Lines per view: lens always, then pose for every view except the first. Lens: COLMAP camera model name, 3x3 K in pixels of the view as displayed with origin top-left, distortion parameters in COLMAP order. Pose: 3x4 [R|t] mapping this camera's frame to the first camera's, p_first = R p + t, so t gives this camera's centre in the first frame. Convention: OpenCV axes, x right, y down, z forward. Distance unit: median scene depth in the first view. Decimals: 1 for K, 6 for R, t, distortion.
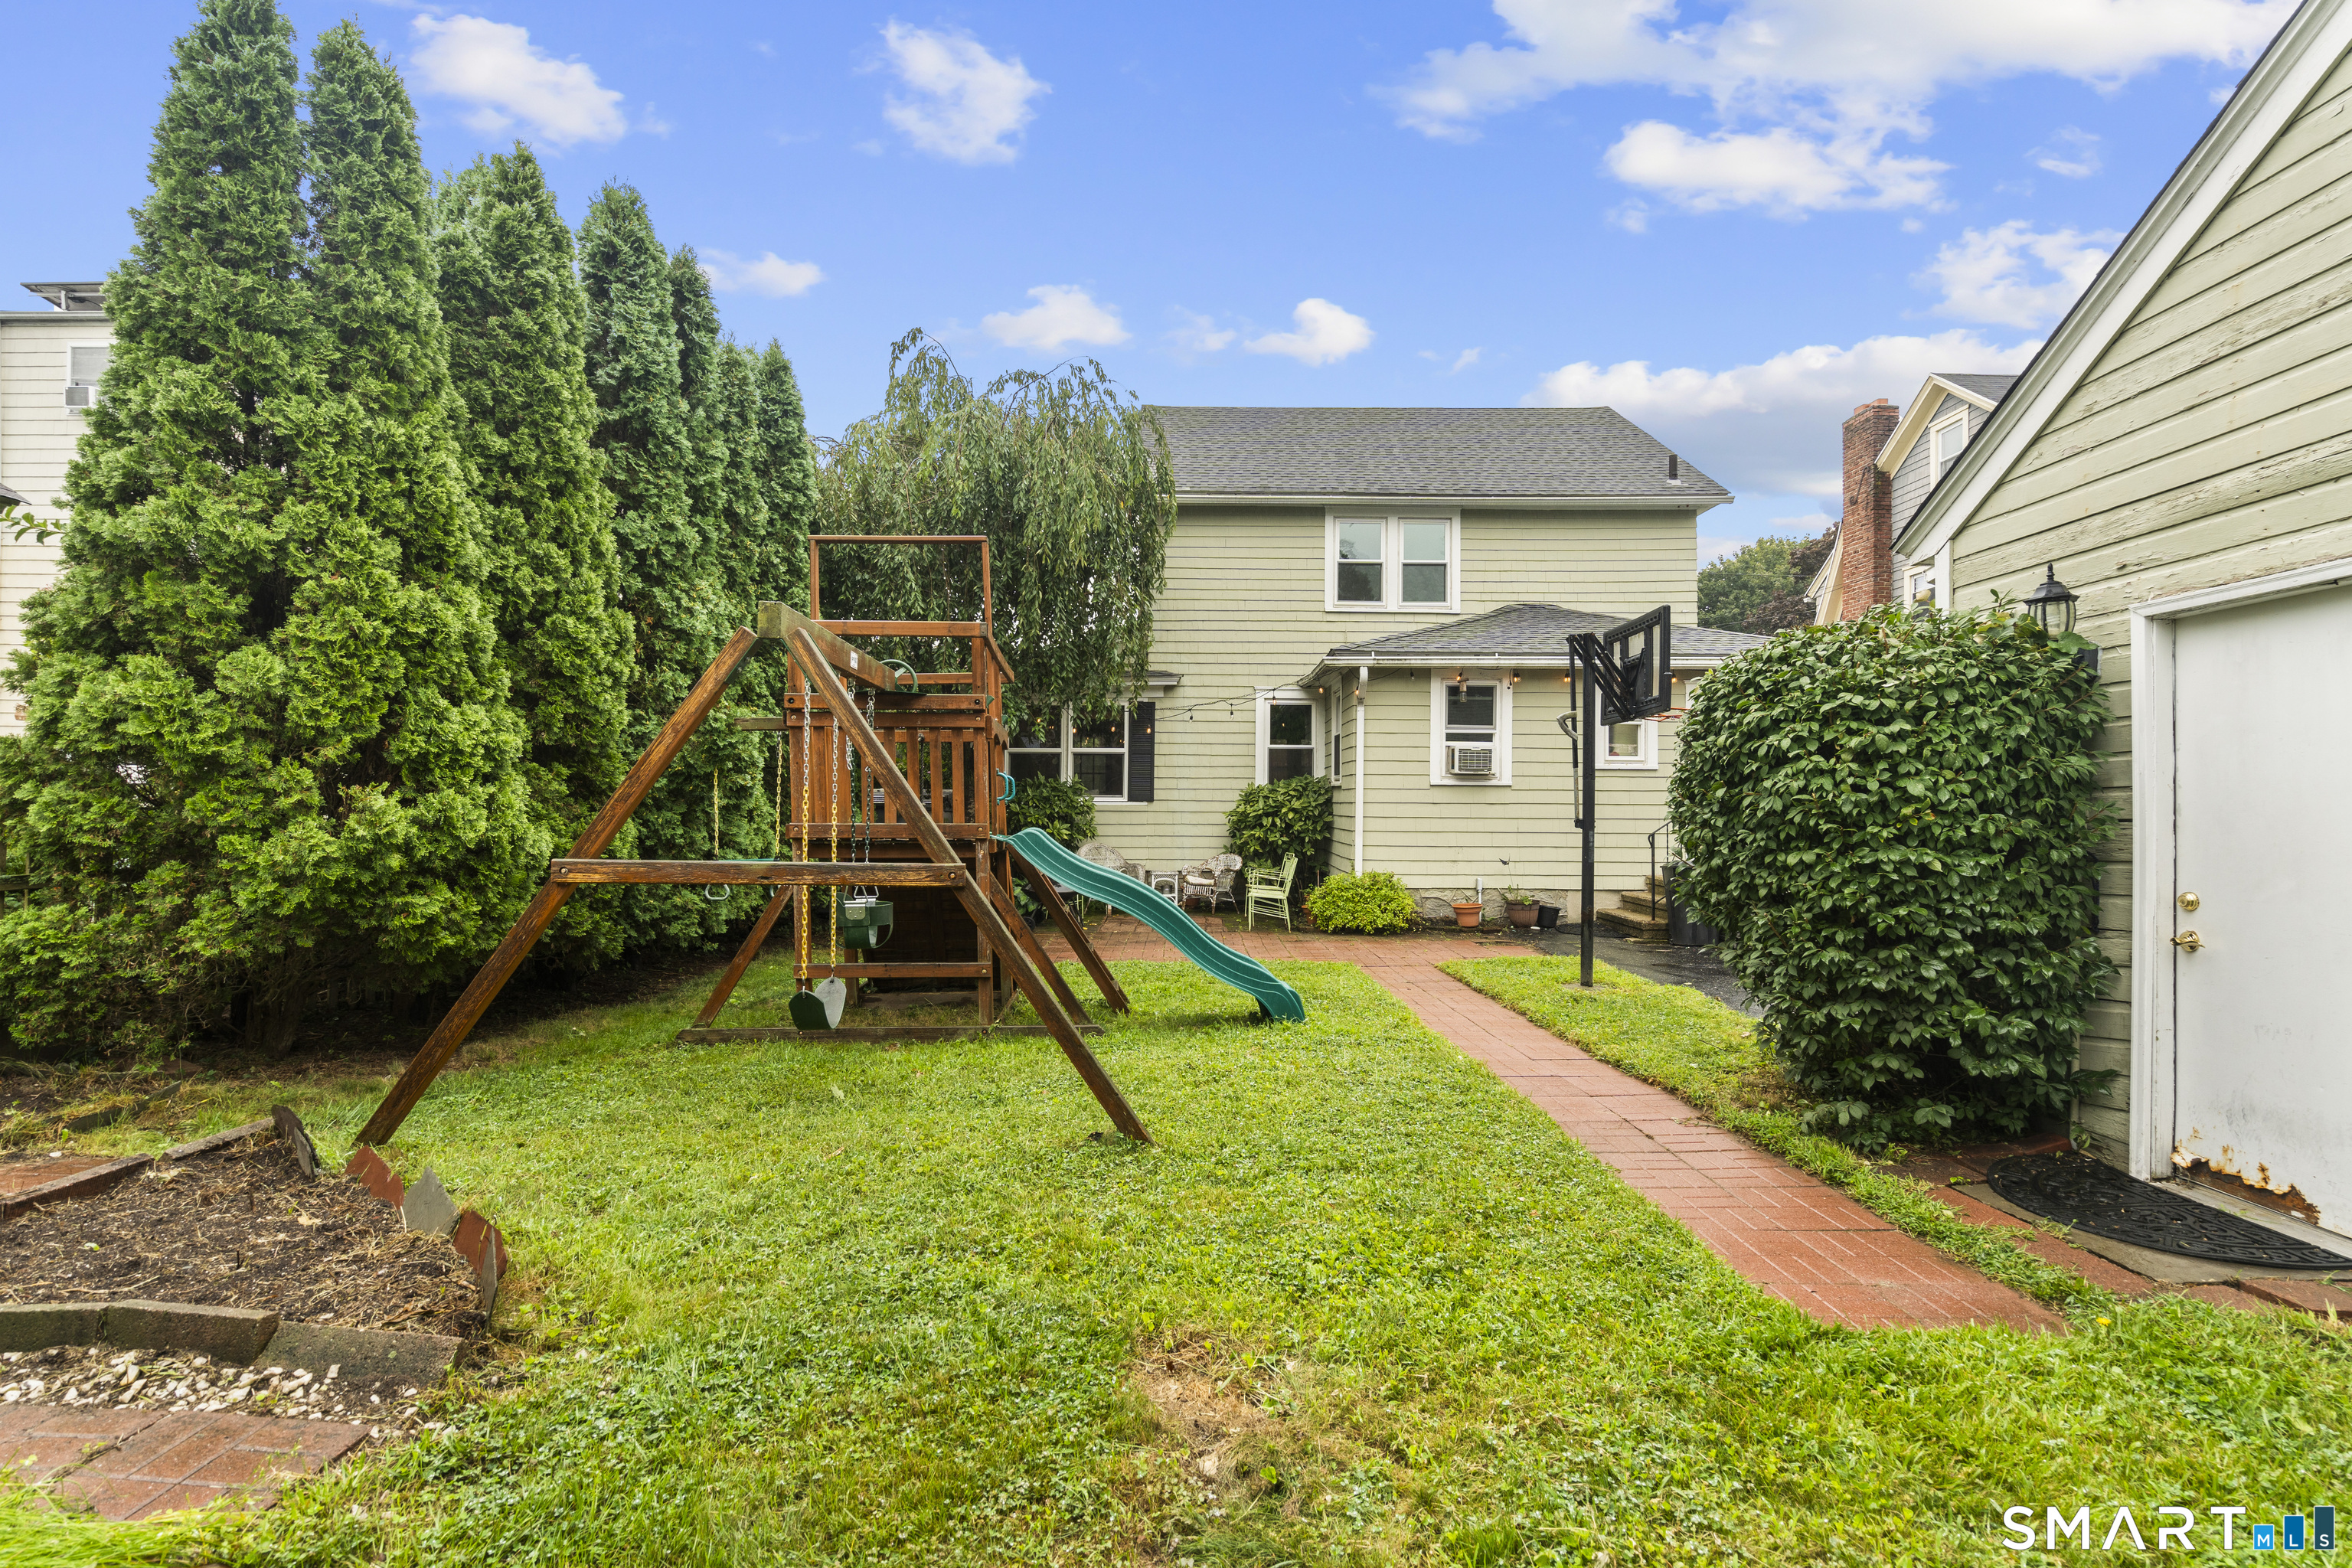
lens RADIAL K [[1057.7, 0, 1180.0], [0, 1057.7, 787.9], [0, 0, 1]] dist [-0.005636, 0.001764]
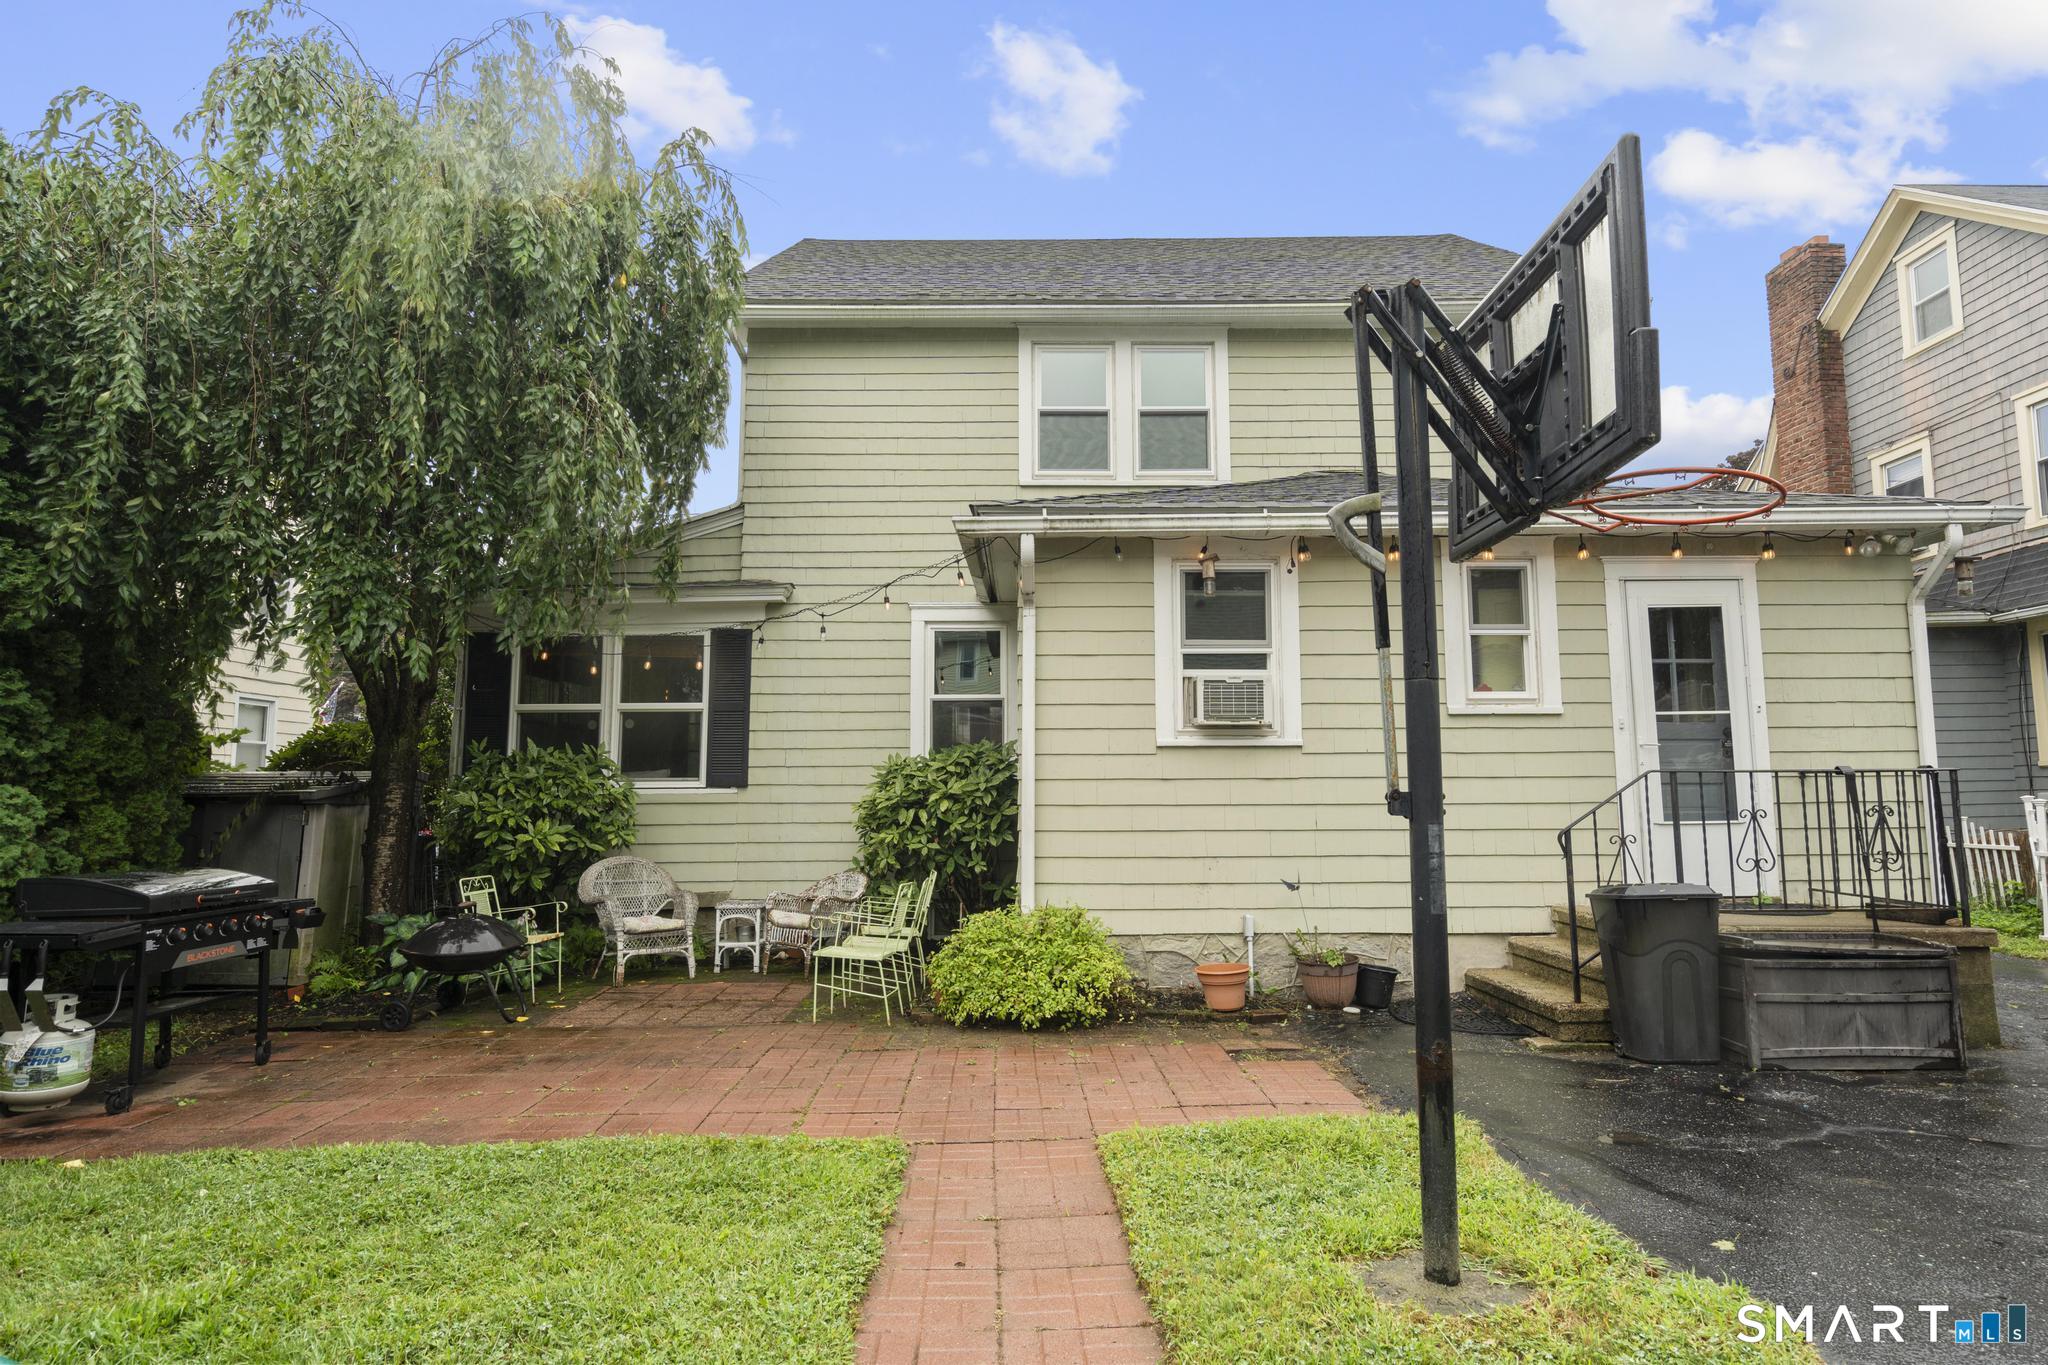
lens RADIAL K [[1115.7, 0, 1023.6], [0, 1115.7, 690.3], [0, 0, 1]] dist [0.006959, 0.000915]
pose [[0.999904, -0.013532, 0.002910, 0.148143], [0.013730, 0.996315, -0.084660, 0.015155], [-0.001754, 0.084692, 0.996406, 0.367596]]
